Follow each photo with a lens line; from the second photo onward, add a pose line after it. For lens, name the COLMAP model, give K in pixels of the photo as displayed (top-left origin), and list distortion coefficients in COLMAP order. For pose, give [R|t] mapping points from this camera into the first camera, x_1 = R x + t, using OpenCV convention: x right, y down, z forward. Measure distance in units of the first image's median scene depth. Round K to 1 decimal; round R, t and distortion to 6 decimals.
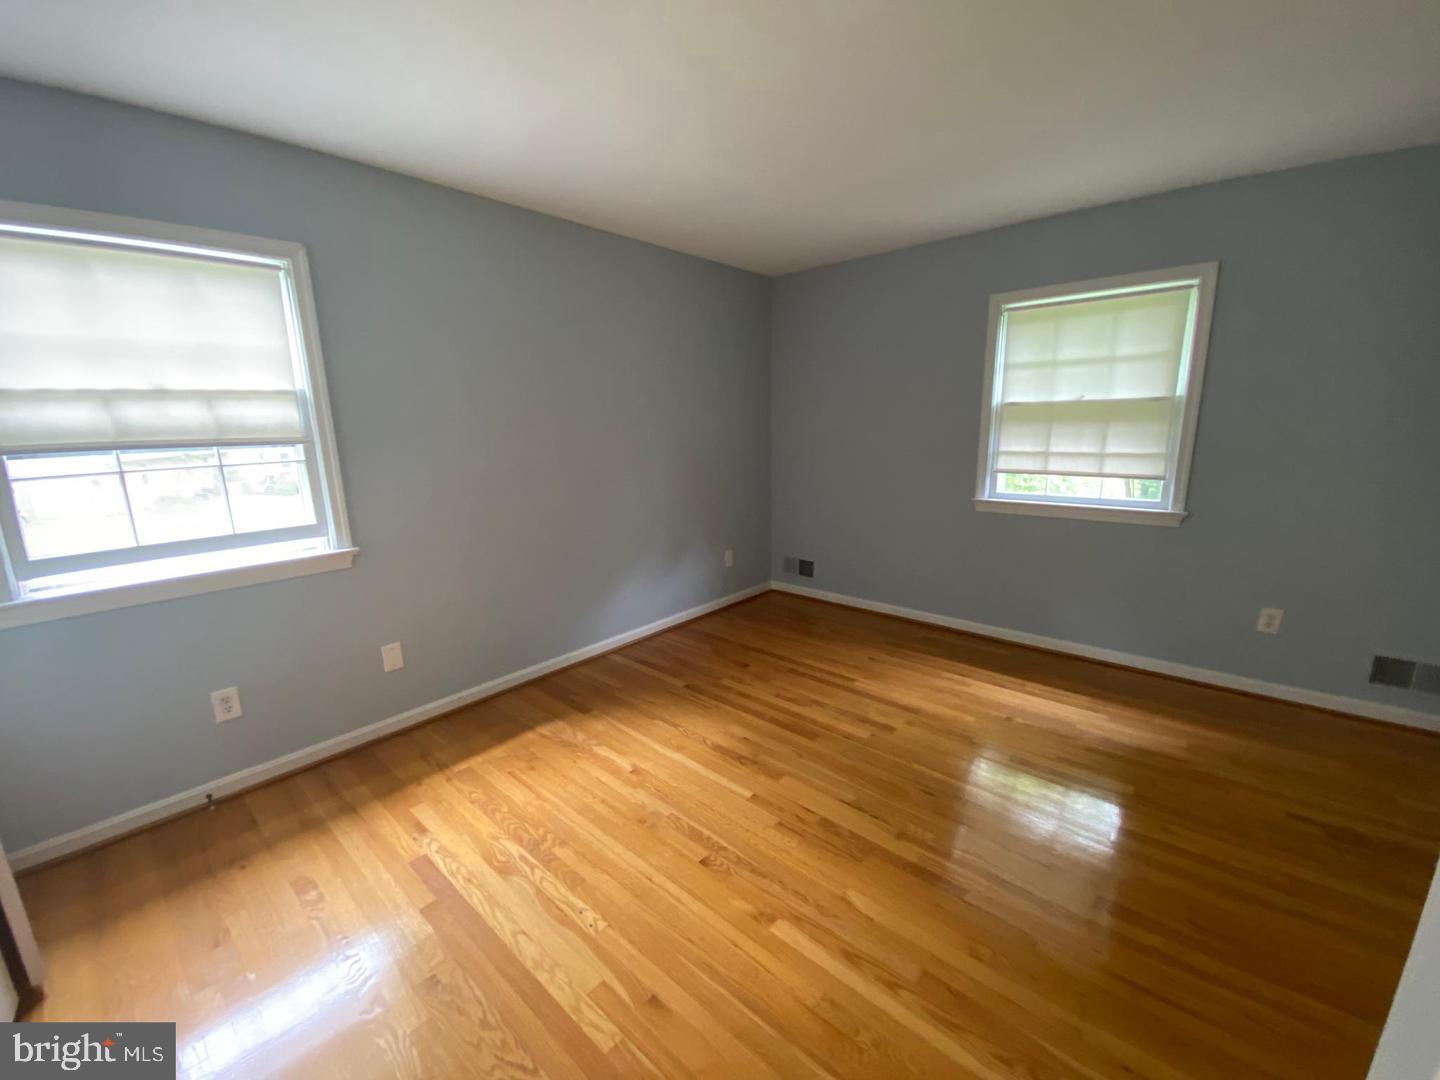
lens RADIAL K [[593.2, 0, 717.0], [0, 593.2, 538.6], [0, 0, 1]] dist [0.013508, -0.009143]
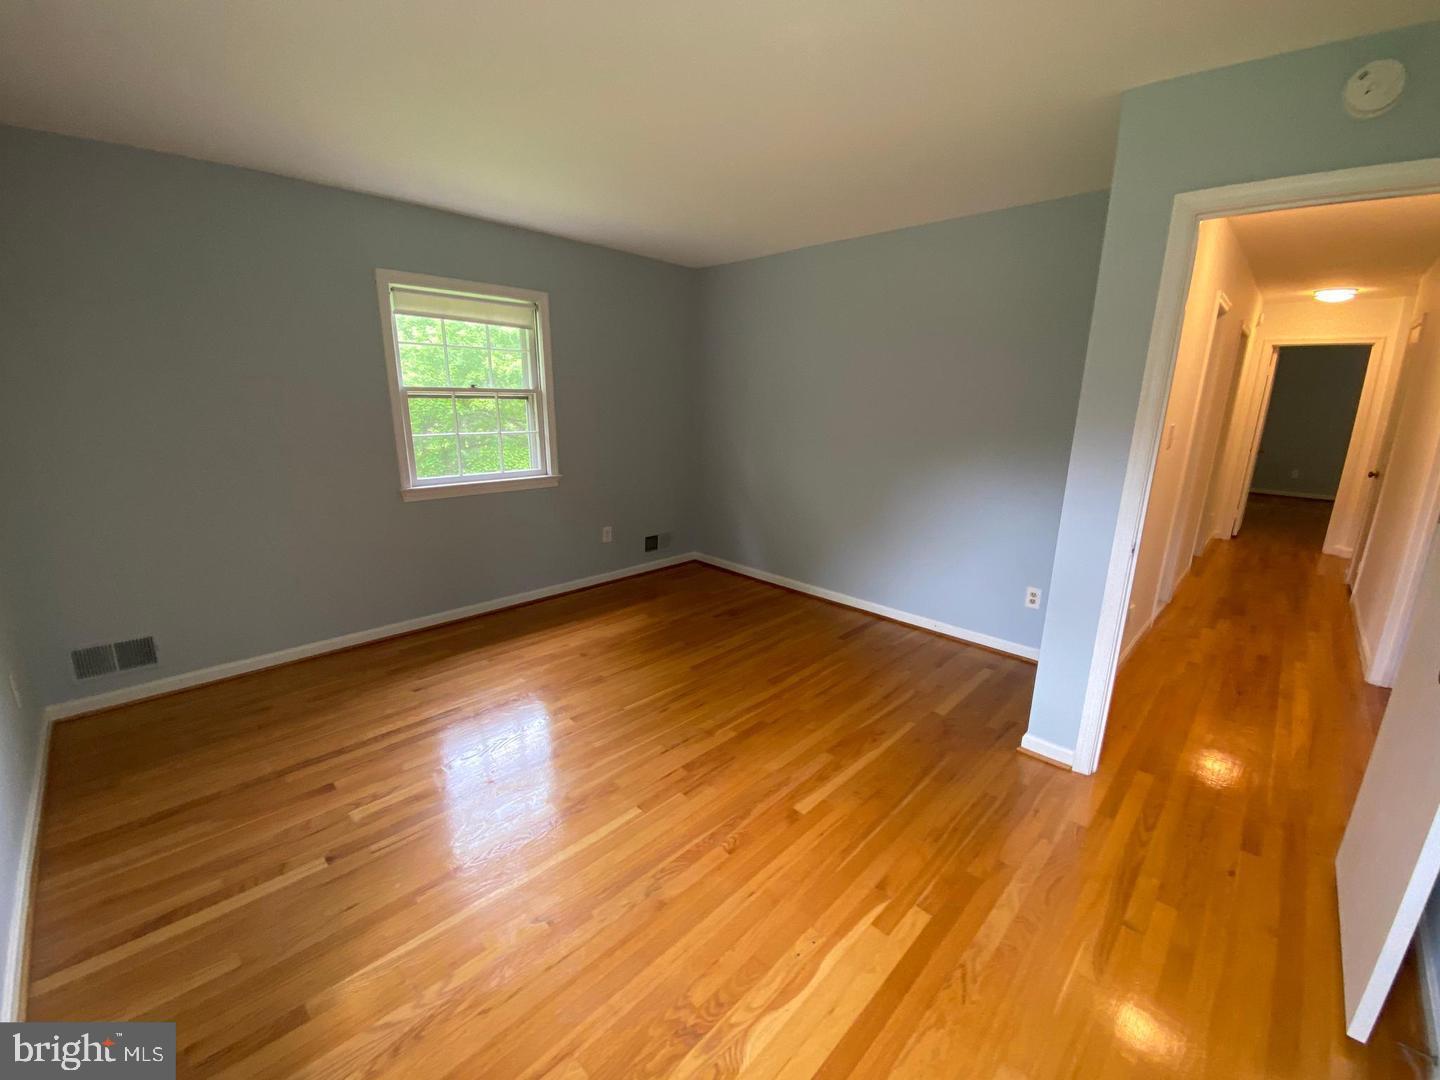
lens RADIAL K [[593.2, 0, 714.6], [0, 593.2, 540.1], [0, 0, 1]] dist [0.013508, -0.009143]
pose [[0.037845, -0.215953, 0.975670, -0.553552], [0.184059, 0.961171, 0.205604, -0.107717], [-0.982186, 0.171800, 0.076123, 0.532809]]
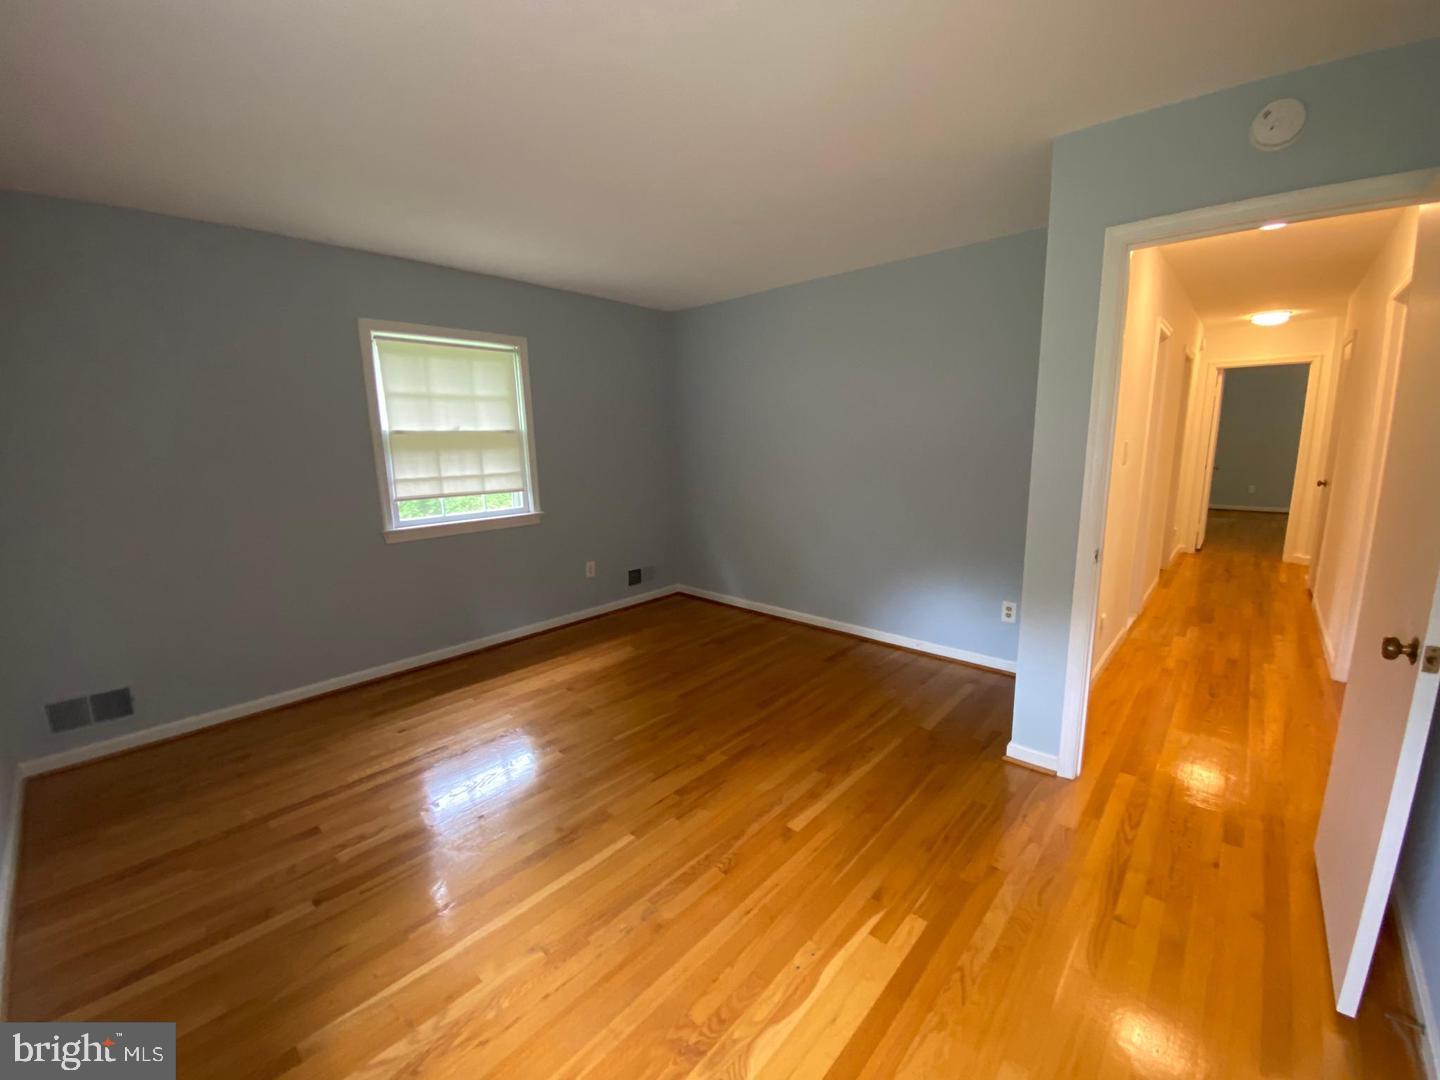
lens RADIAL K [[593.2, 0, 713.8], [0, 593.2, 539.0], [0, 0, 1]] dist [0.013508, -0.009143]
pose [[0.000911, -0.150269, 0.988645, -0.578329], [0.218486, 0.964789, 0.146441, -0.092286], [-0.975840, 0.215872, 0.033711, 0.536167]]
